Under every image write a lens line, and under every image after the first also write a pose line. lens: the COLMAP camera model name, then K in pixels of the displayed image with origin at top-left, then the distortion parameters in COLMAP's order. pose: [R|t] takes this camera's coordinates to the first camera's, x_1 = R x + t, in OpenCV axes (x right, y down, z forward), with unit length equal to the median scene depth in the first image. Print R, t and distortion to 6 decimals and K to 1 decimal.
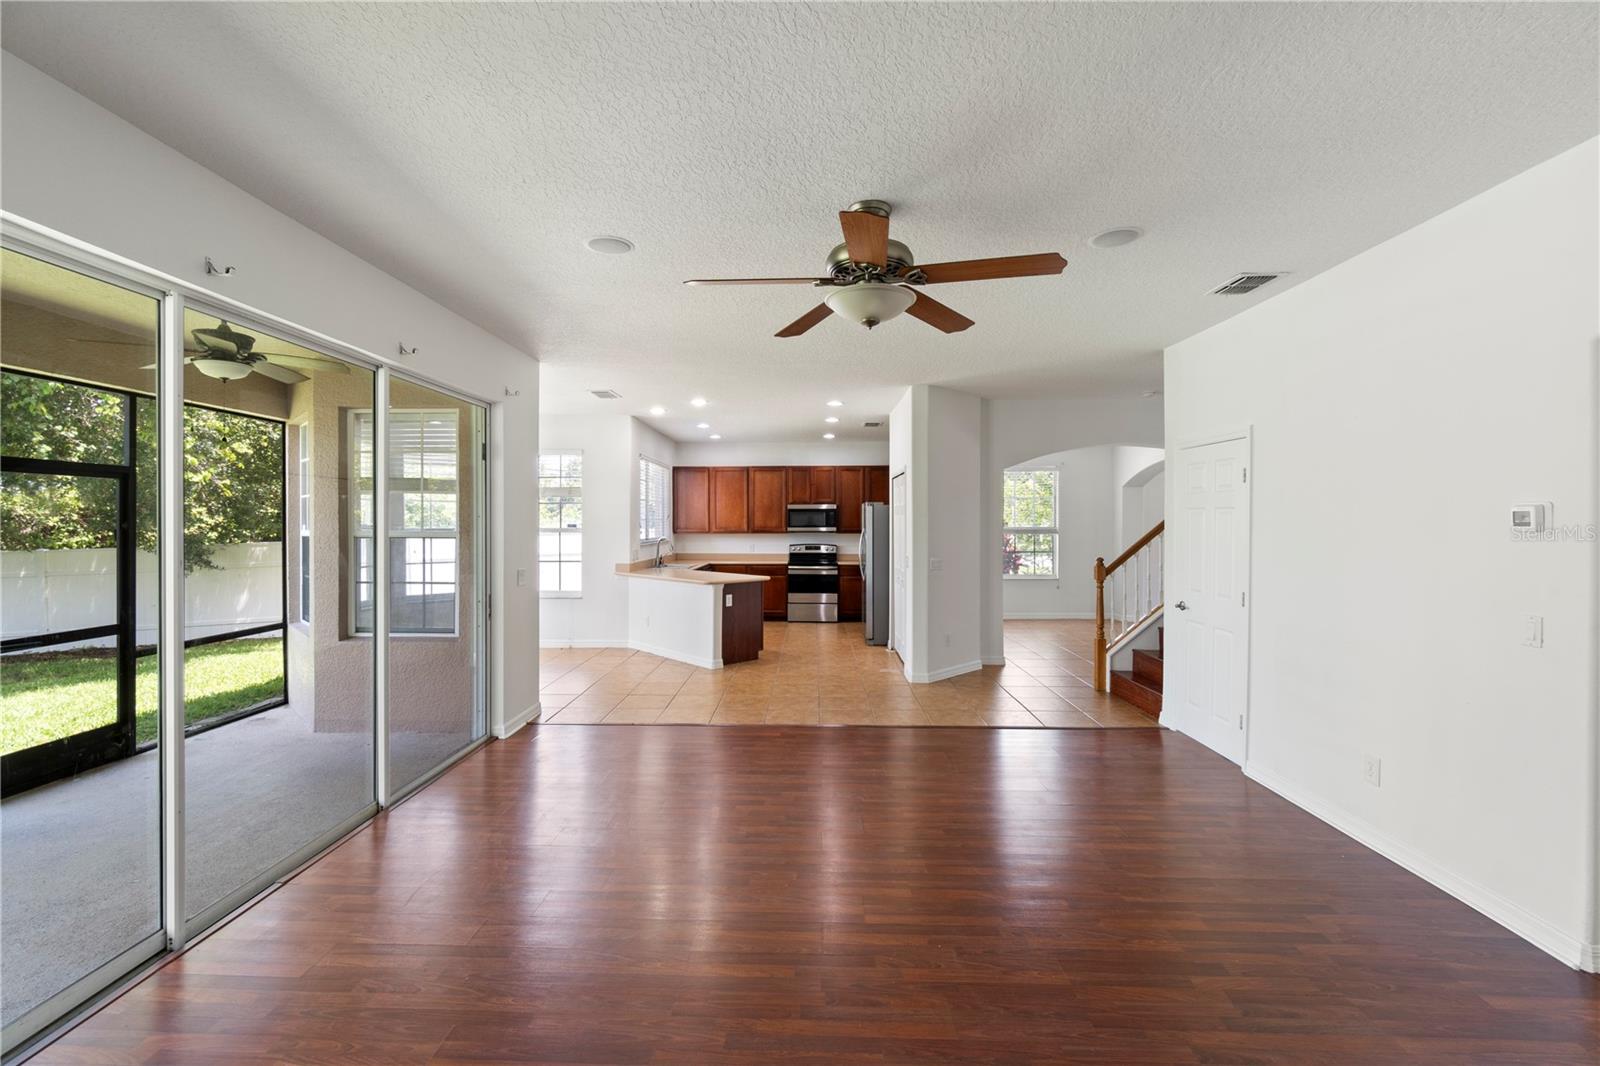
lens RADIAL K [[686.5, 0, 792.3], [0, 686.5, 528.0], [0, 0, 1]] dist [-0.000509, -0.000014]
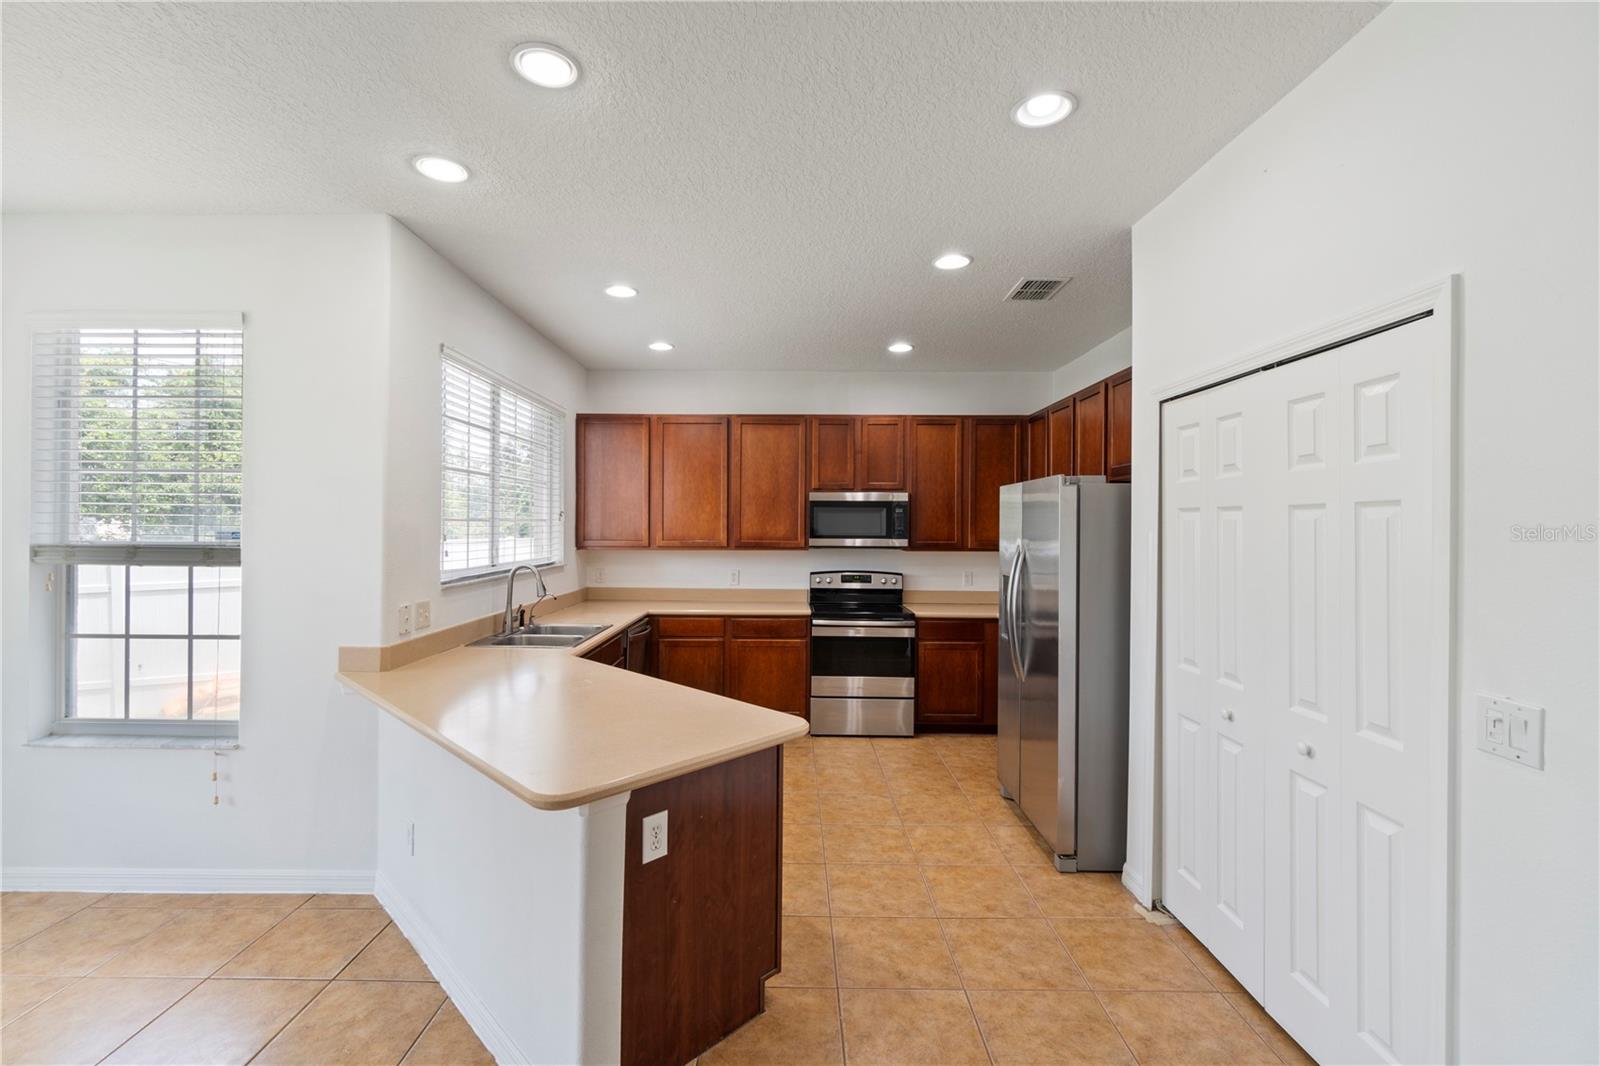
lens RADIAL K [[686.5, 0, 792.3], [0, 686.5, 528.0], [0, 0, 1]] dist [-0.000509, -0.000014]
pose [[0.999502, 0.005914, 0.030998, -0.034054], [-0.005734, 0.999966, -0.005897, -0.005333], [-0.031031, 0.005716, 0.999502, 0.507986]]
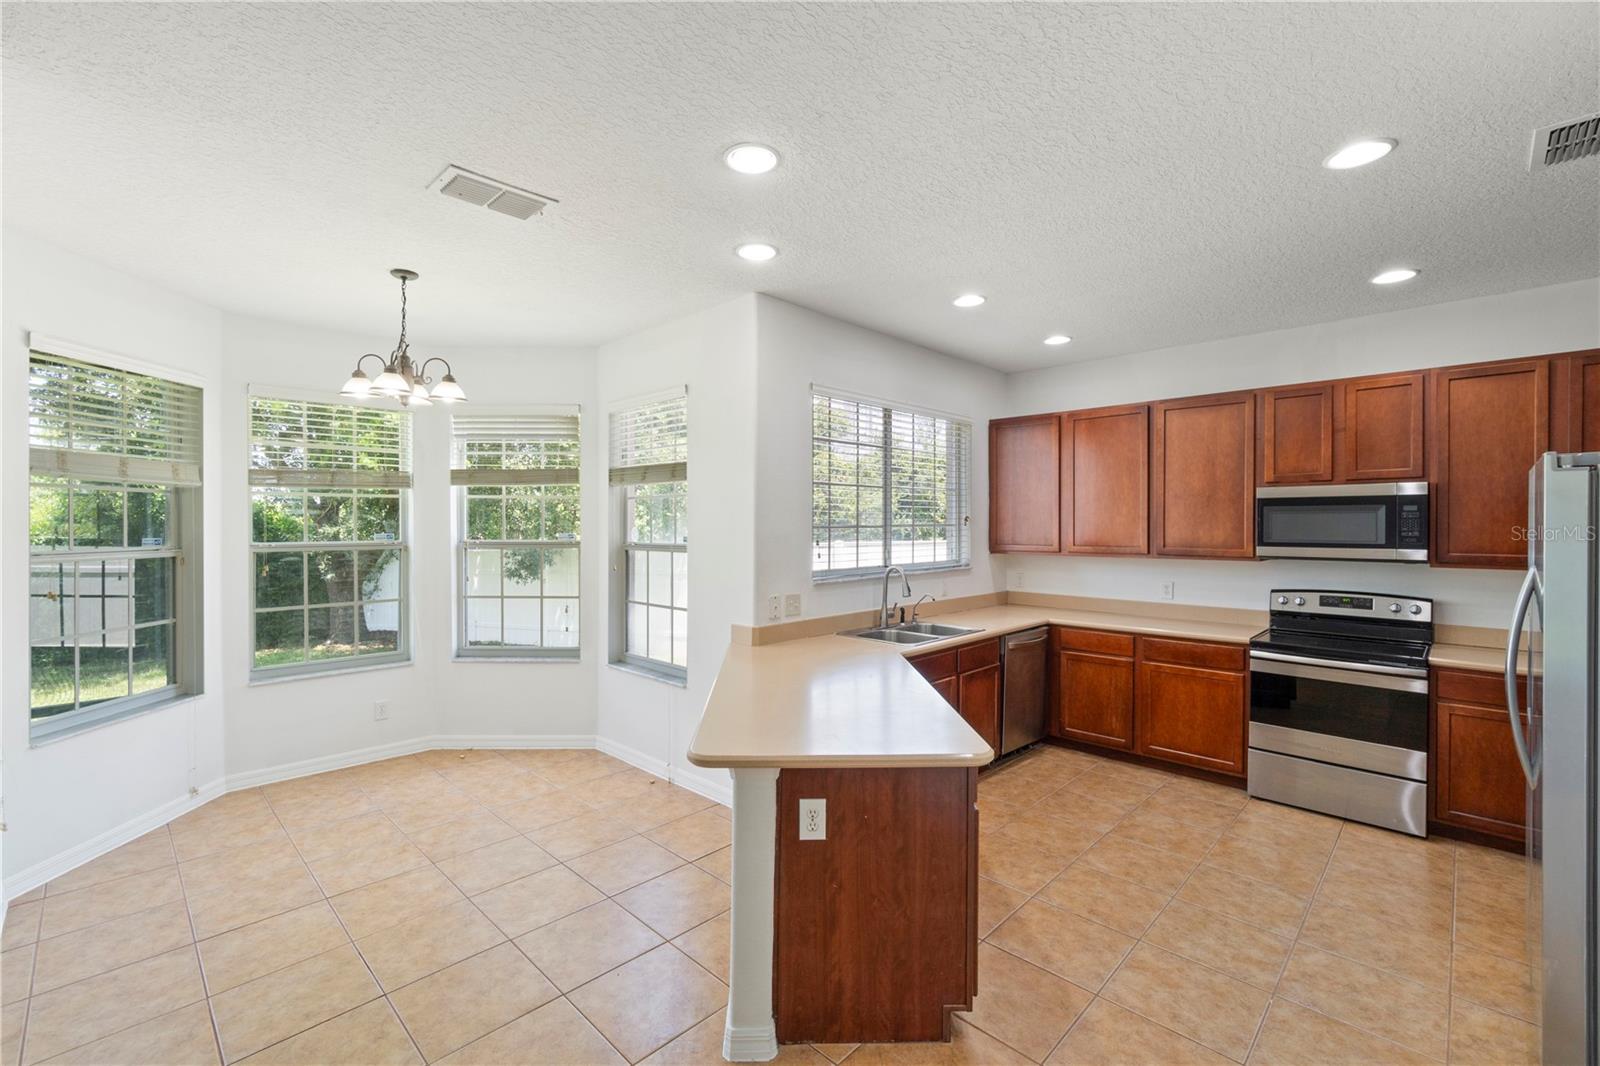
lens RADIAL K [[692.4, 0, 796.6], [0, 692.4, 528.2], [0, 0, 1]] dist [-0.002574, 0.004086]
pose [[0.738690, 0.004544, -0.674030, 0.064560], [-0.005811, 0.999983, 0.000373, -0.009698], [0.674020, 0.003641, 0.738704, 0.536542]]
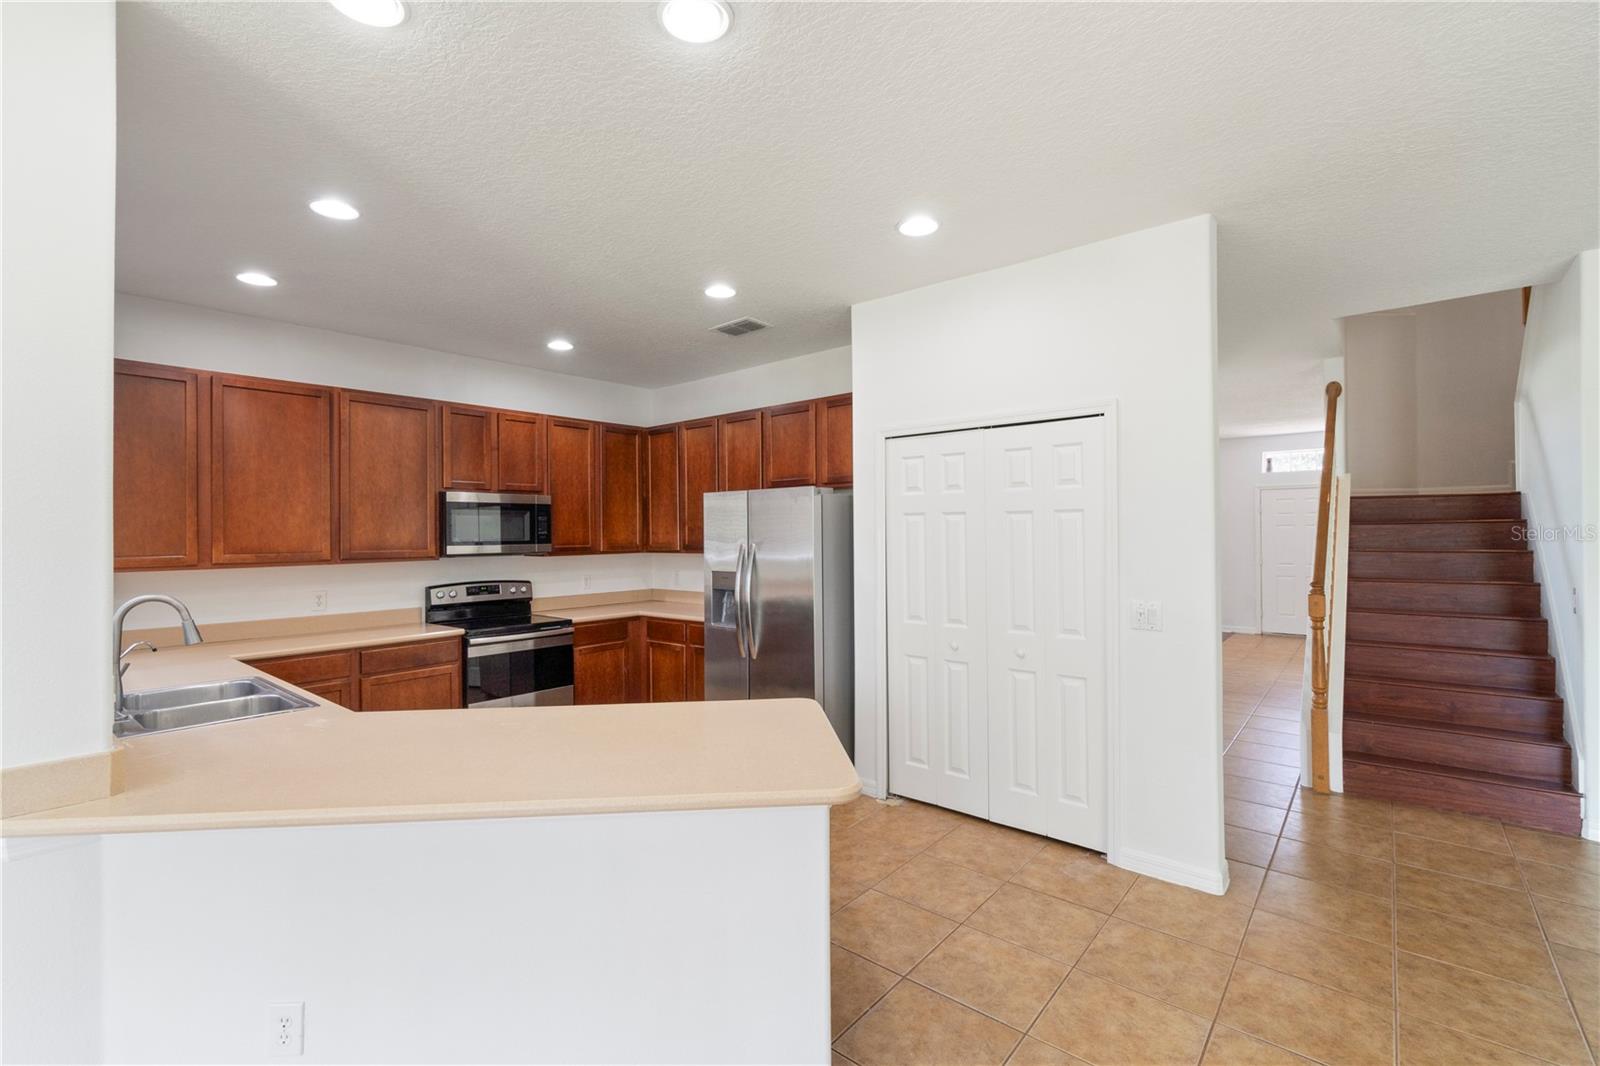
lens RADIAL K [[696.6, 0, 790.9], [0, 696.6, 522.1], [0, 0, 1]] dist [-0.001873, -0.000003]
pose [[0.624426, 0.004025, 0.781074, -0.207184], [0.016574, 0.999693, -0.018401, -0.004107], [-0.780908, 0.024436, 0.624168, 0.568308]]
